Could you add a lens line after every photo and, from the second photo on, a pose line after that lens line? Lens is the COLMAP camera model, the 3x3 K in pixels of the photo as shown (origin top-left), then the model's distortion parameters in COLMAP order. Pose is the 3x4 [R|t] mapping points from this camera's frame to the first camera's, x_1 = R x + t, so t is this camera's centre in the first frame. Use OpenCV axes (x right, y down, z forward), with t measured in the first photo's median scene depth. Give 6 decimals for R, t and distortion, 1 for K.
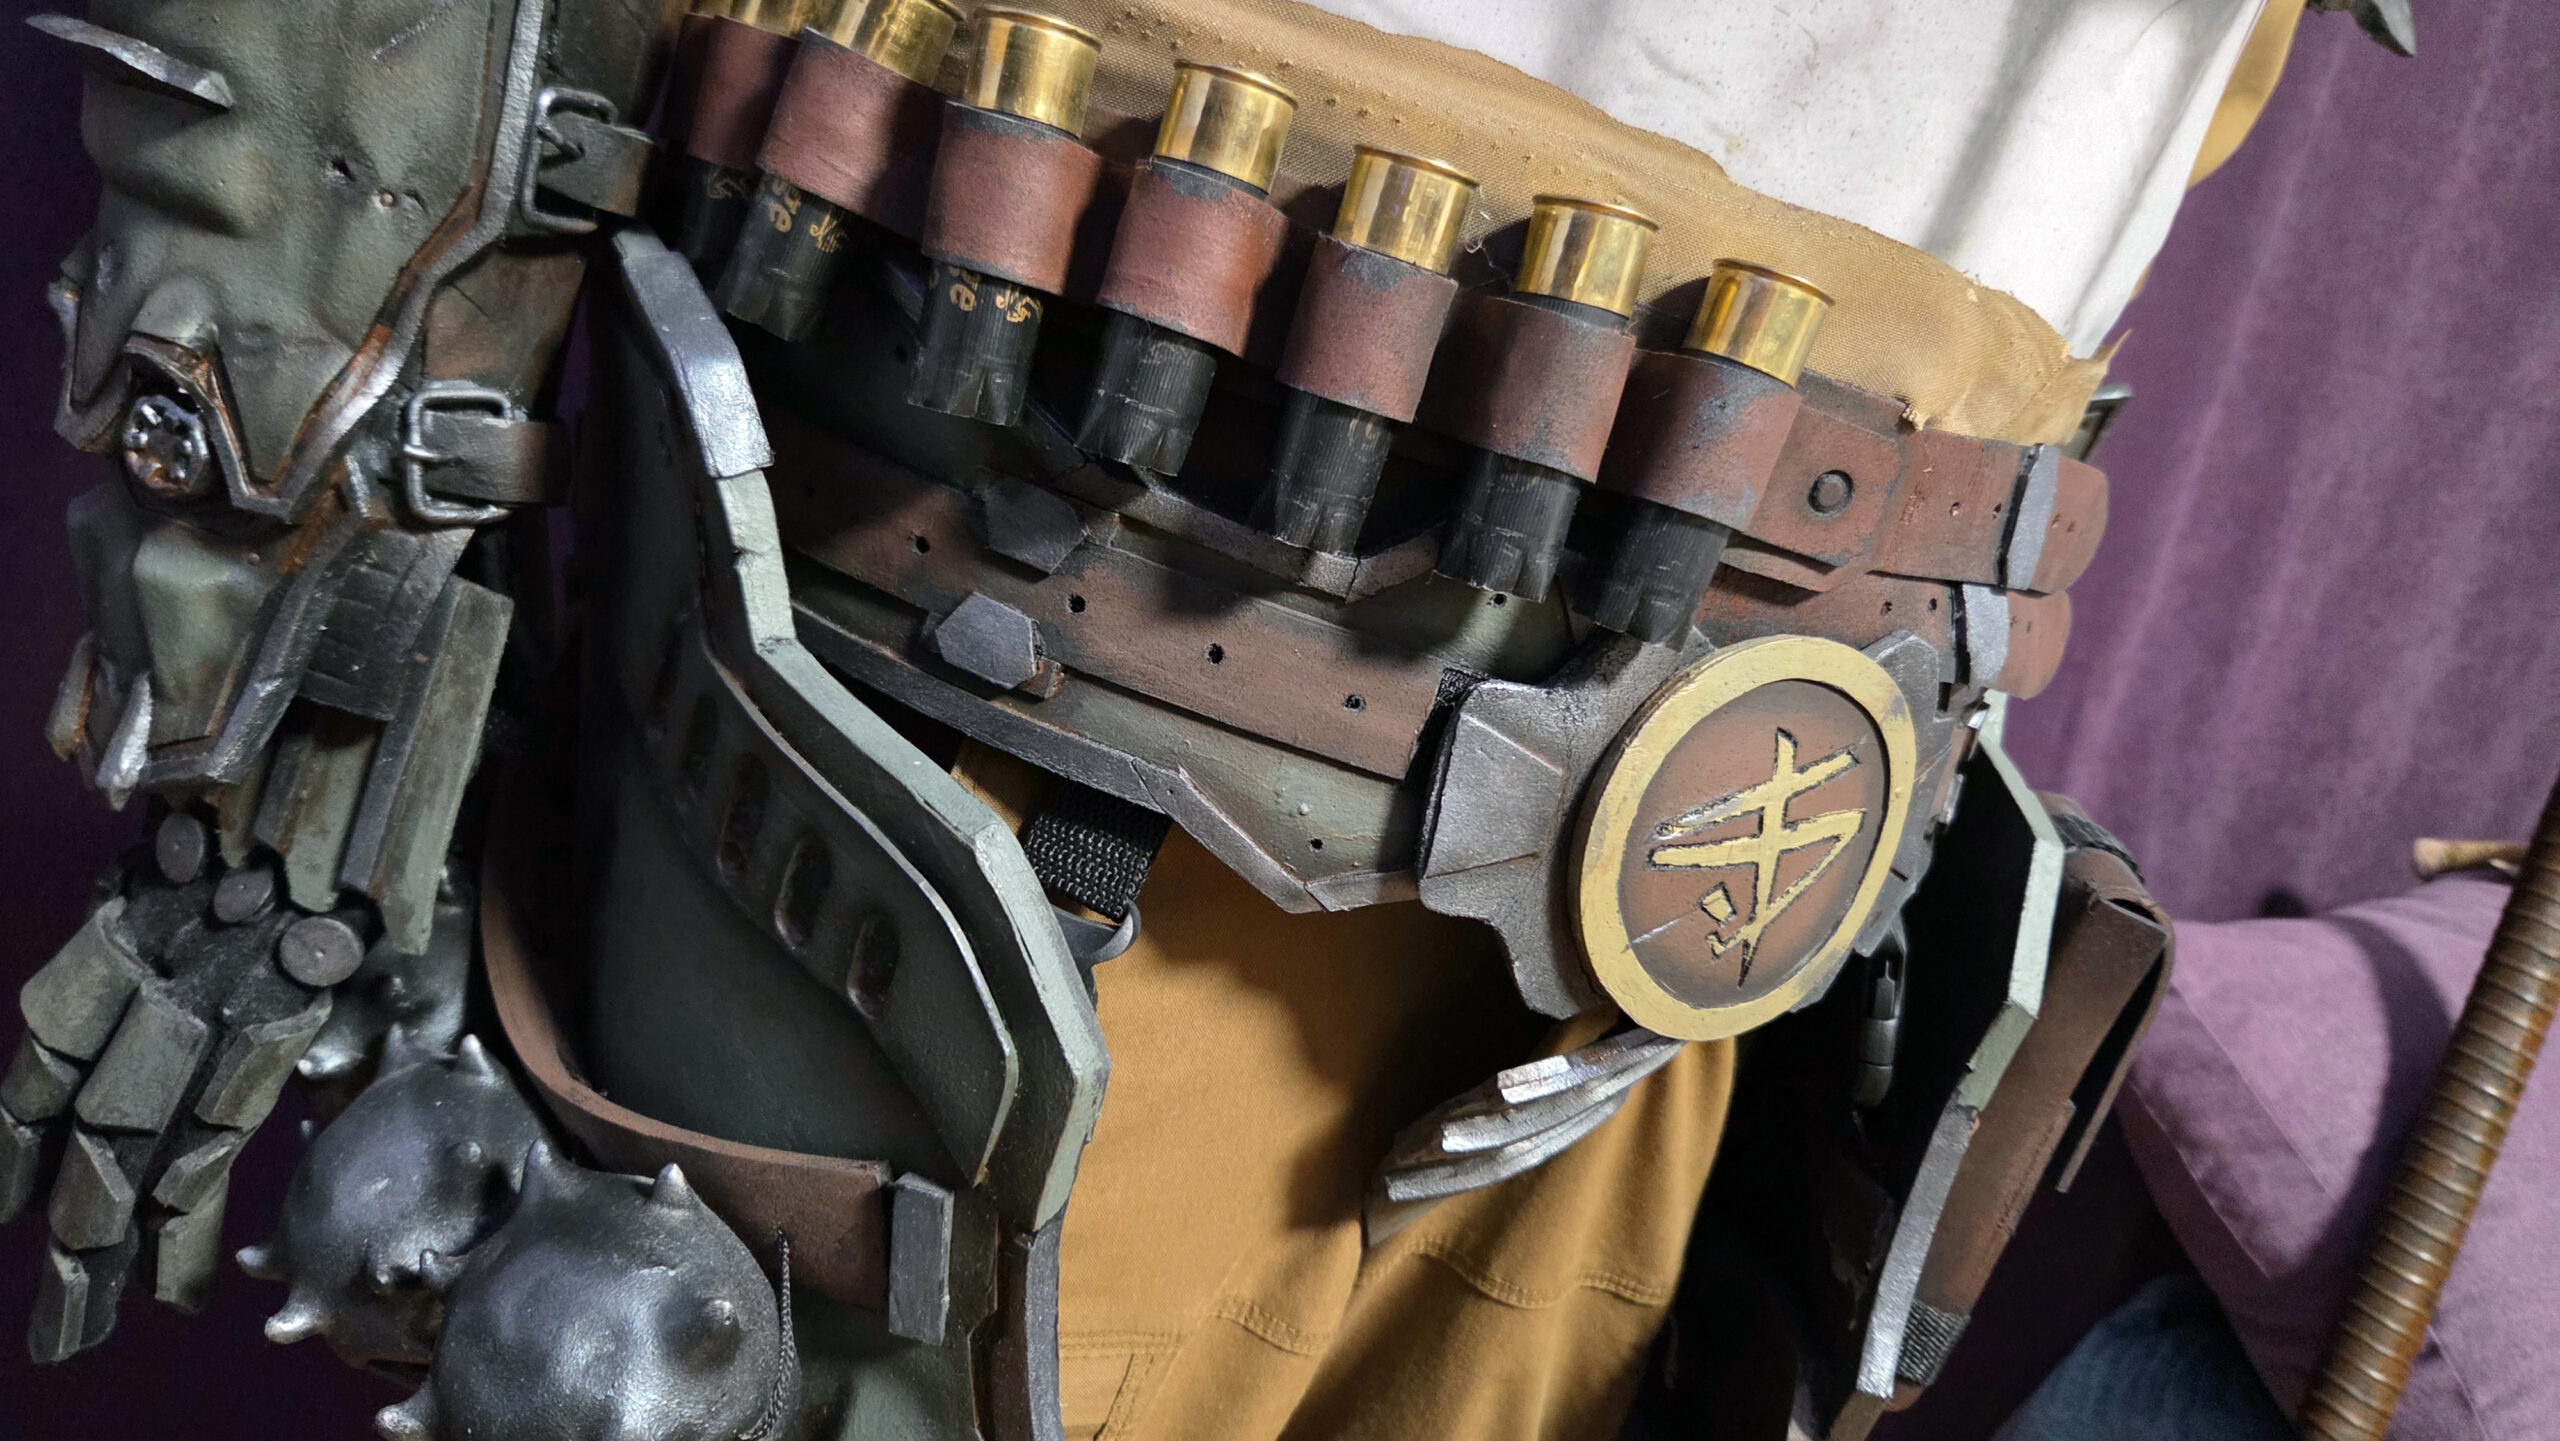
lens RADIAL K [[1715.0, 0, 1272.8], [0, 1715.0, 713.2], [0, 0, 1]] dist [0.020012, -0.012688]
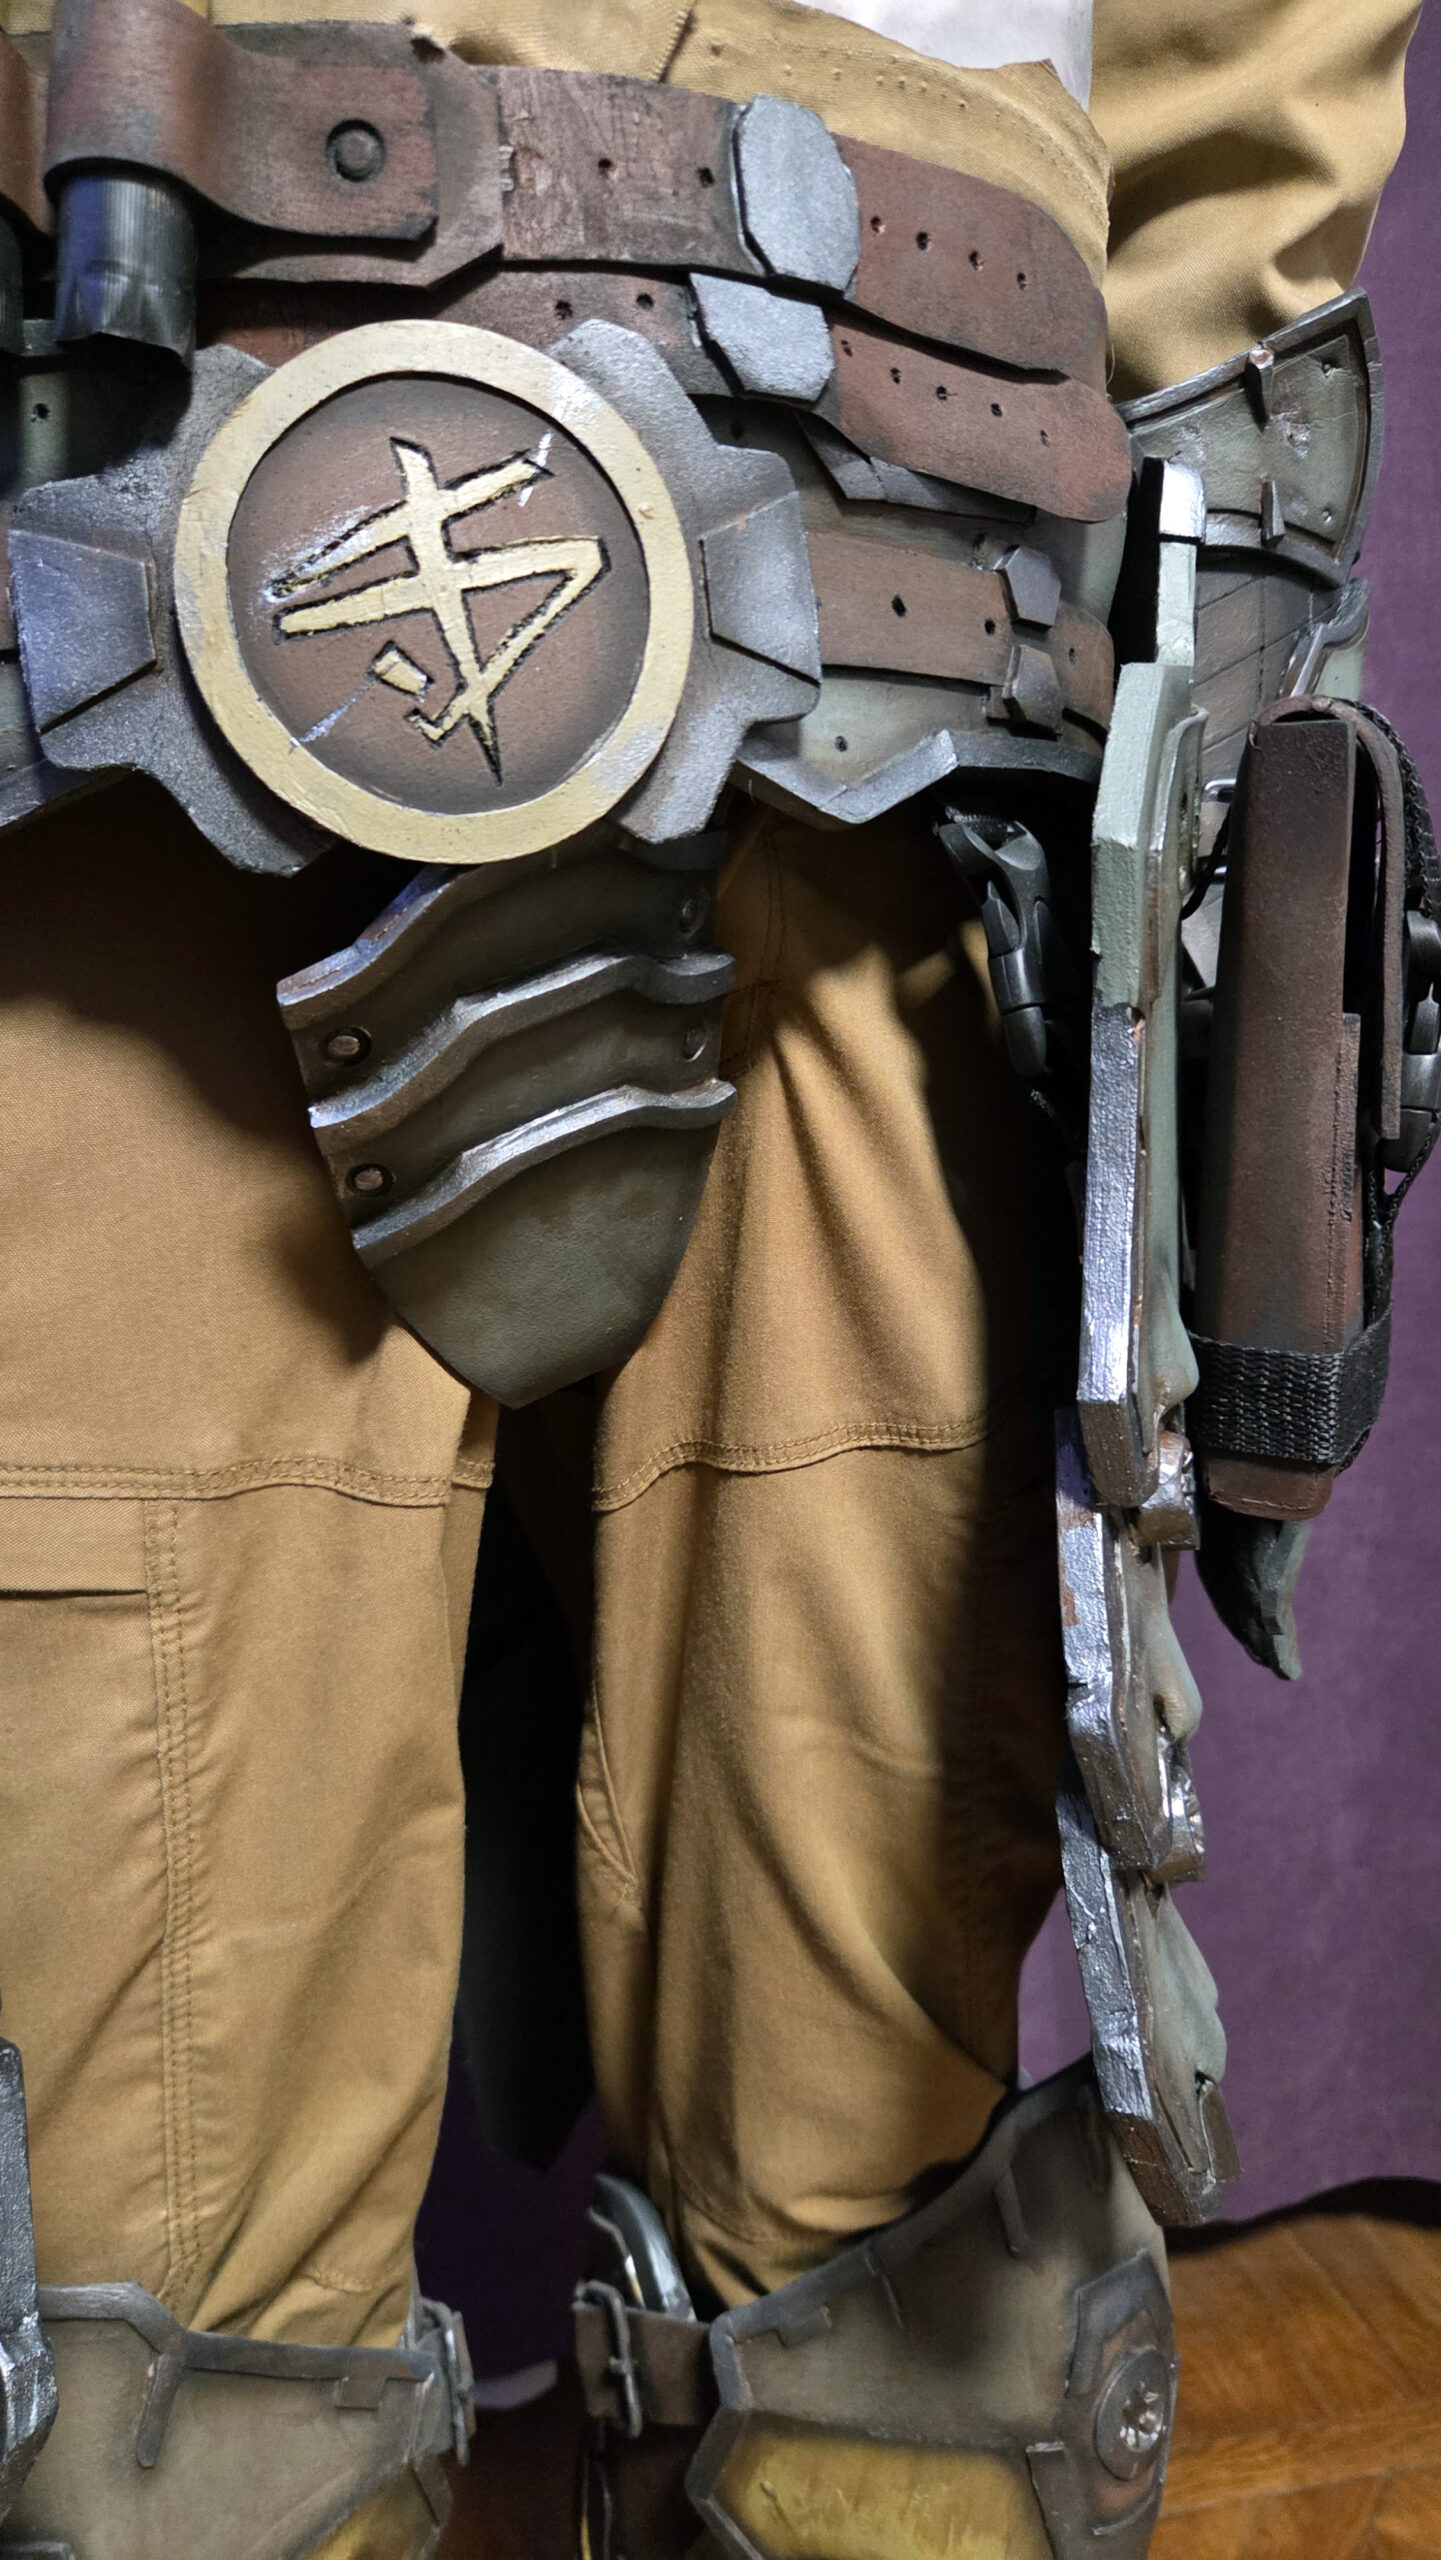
lens RADIAL K [[1715.0, 0, 680.2], [0, 1715.0, 1276.9], [0, 0, 1]] dist [0.020012, -0.012688]
pose [[0.912589, -0.274926, -0.302652, 0.558785], [0.227756, 0.956530, -0.182146, 0.578914], [0.339572, 0.097293, 0.935535, 0.297801]]
